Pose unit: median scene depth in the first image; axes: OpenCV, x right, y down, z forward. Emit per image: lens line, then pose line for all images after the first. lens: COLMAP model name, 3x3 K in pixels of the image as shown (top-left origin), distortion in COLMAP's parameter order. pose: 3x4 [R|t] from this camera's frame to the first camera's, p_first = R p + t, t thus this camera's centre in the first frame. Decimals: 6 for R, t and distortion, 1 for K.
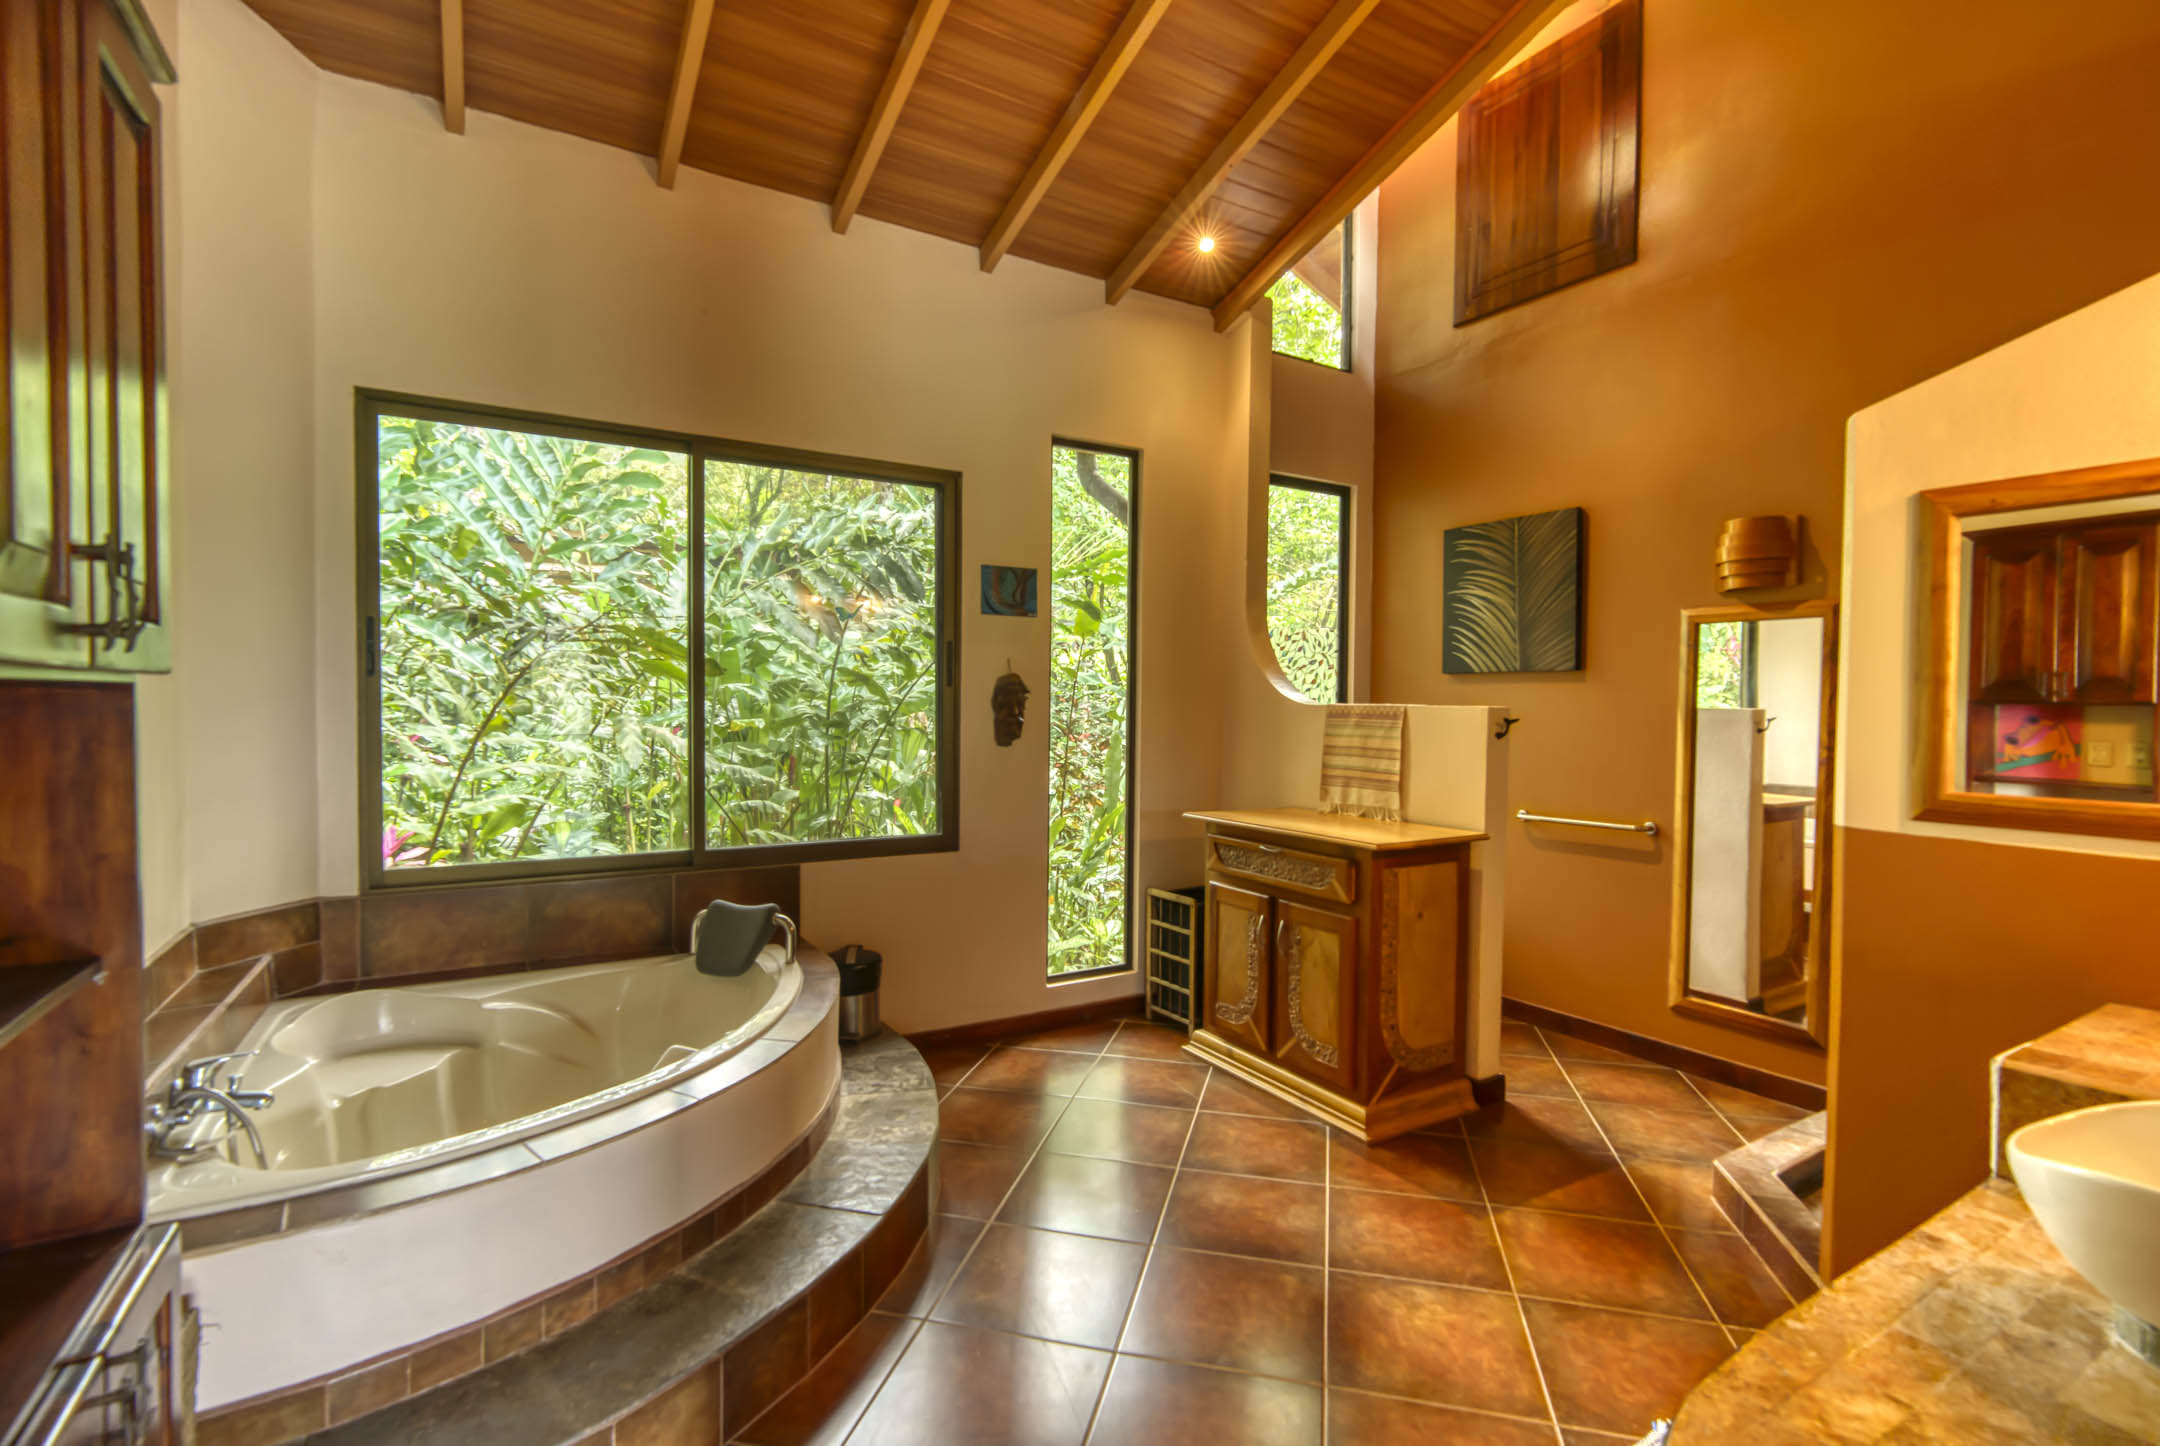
lens RADIAL K [[982.1, 0, 1097.4], [0, 982.1, 701.7], [0, 0, 1]] dist [-0.002213, 0.000798]
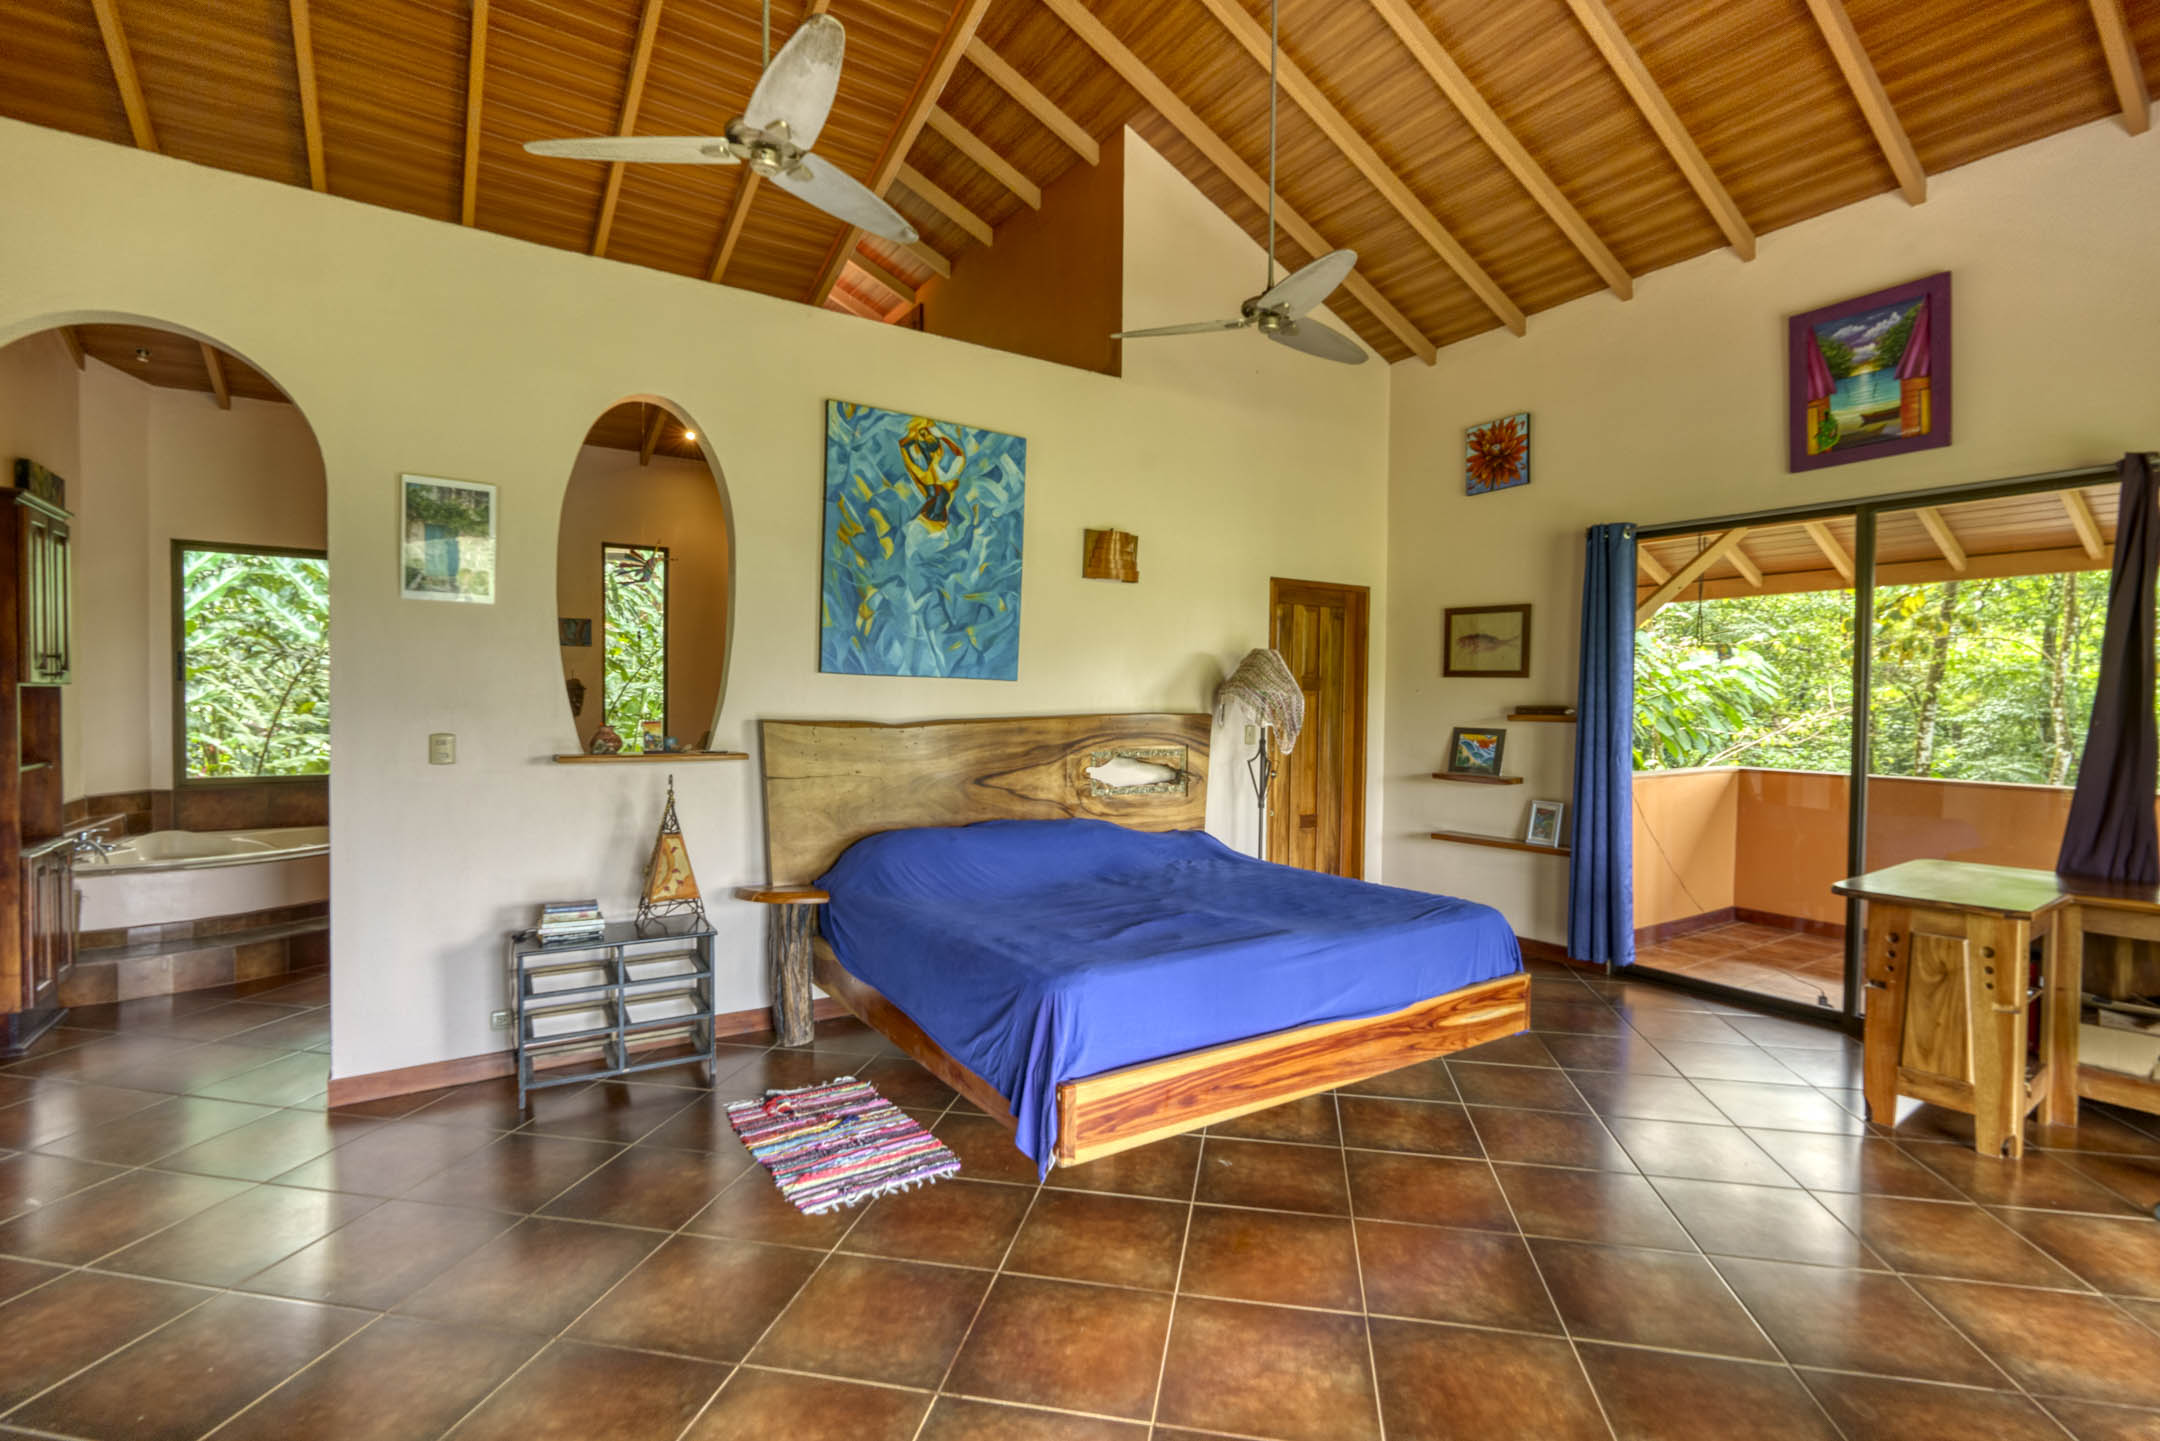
lens RADIAL K [[982.1, 0, 1097.4], [0, 982.1, 699.2], [0, 0, 1]] dist [-0.002213, 0.000798]
pose [[0.999015, 0.000156, 0.044379, 1.070225], [-0.000150, 1.000000, -0.000143, 0.010292], [-0.044379, 0.000137, 0.999015, -1.113561]]
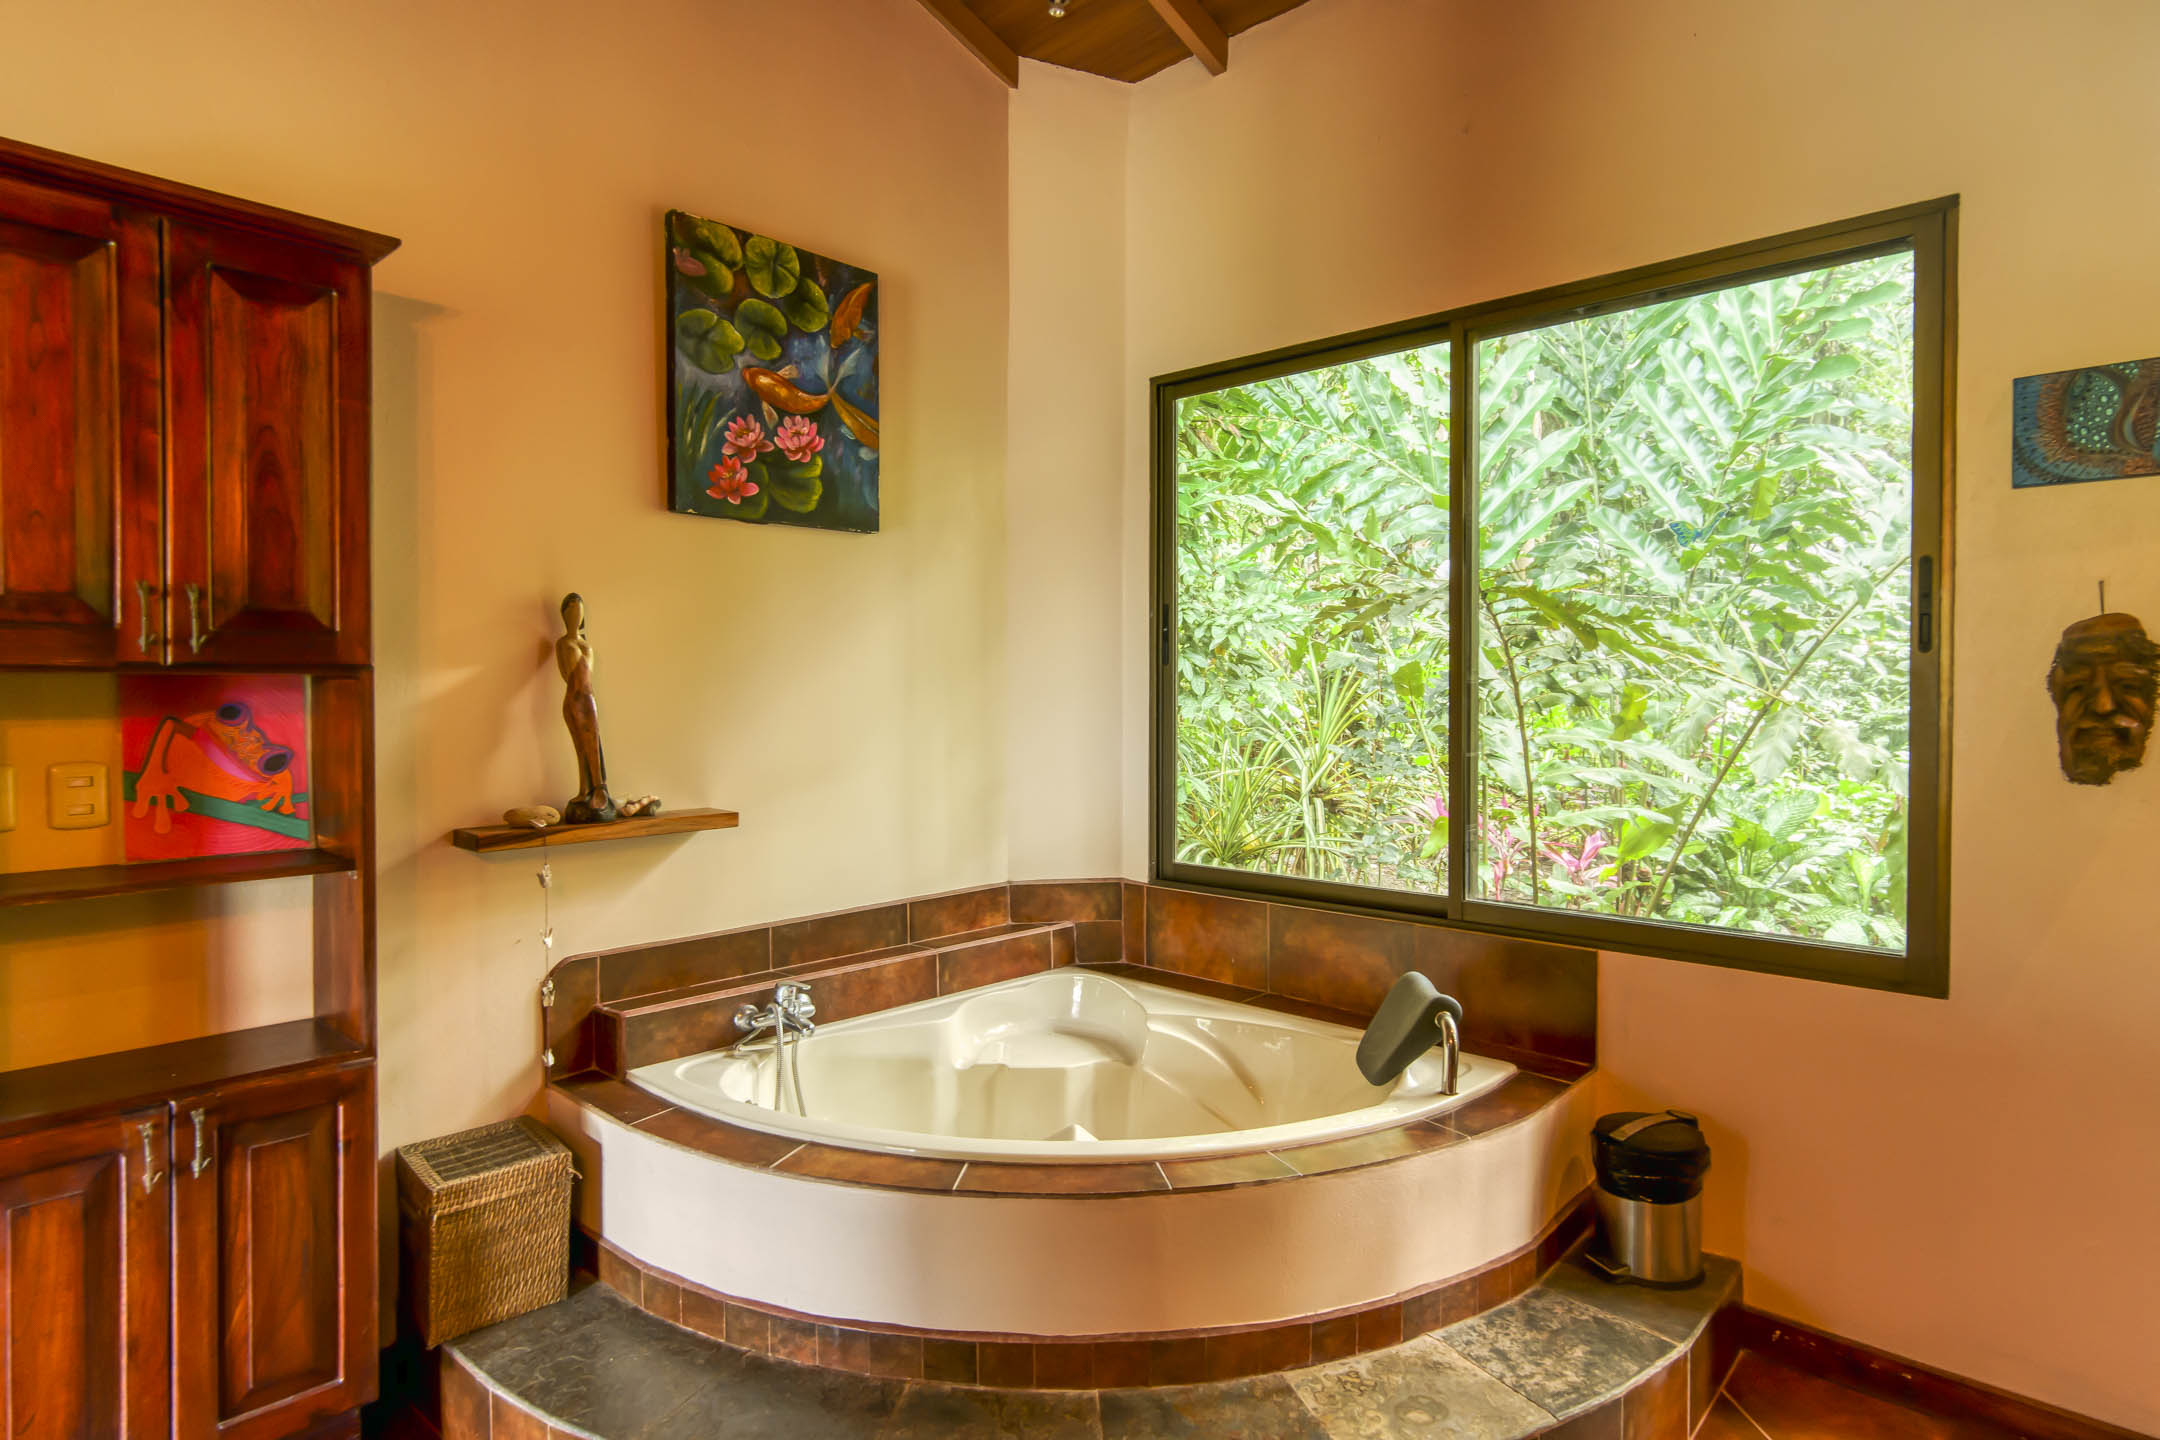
lens RADIAL K [[1169.7, 0, 1082.1], [0, 1169.7, 690.2], [0, 0, 1]] dist [0.001779, 0.000147]
pose [[0.281129, -0.007938, -0.959637, 0.380067], [0.004720, 0.999965, -0.006889, 0.007540], [0.959658, -0.002593, 0.281157, 0.596846]]
